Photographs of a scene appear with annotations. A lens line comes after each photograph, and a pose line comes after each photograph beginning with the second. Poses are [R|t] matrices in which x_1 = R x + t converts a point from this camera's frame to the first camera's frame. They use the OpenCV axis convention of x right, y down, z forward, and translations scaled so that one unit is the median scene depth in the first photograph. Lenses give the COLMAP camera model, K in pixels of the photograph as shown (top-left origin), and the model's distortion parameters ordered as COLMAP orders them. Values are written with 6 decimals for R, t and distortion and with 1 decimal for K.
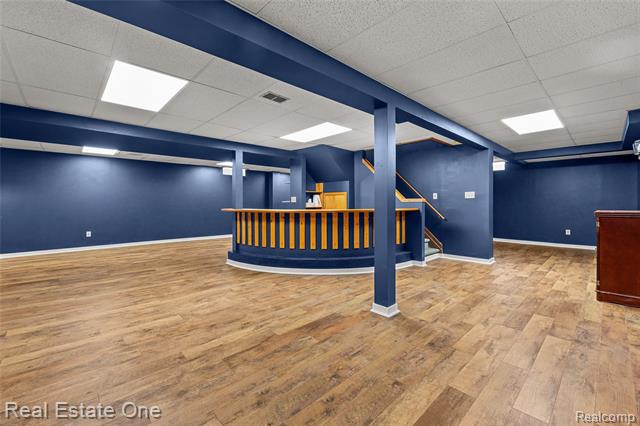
lens RADIAL K [[267.4, 0, 321.3], [0, 267.4, 199.8], [0, 0, 1]] dist [-0.001932, -0.000625]
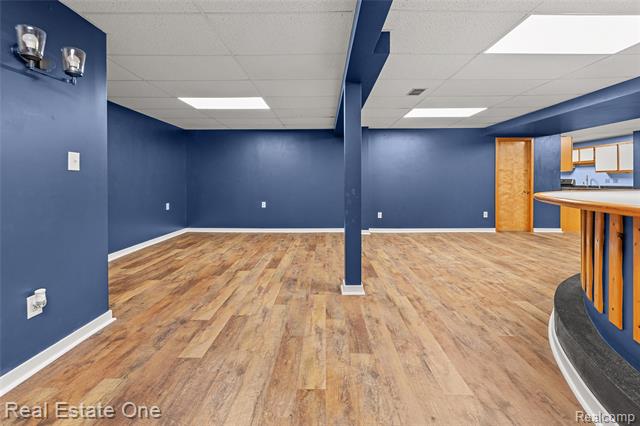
lens RADIAL K [[267.4, 0, 321.3], [0, 267.4, 199.8], [0, 0, 1]] dist [-0.001932, -0.000625]
pose [[-0.693732, 0.051127, -0.718416, 1.107420], [0.013020, 0.998205, 0.058466, 0.025451], [0.720116, 0.031206, -0.693152, 1.741785]]
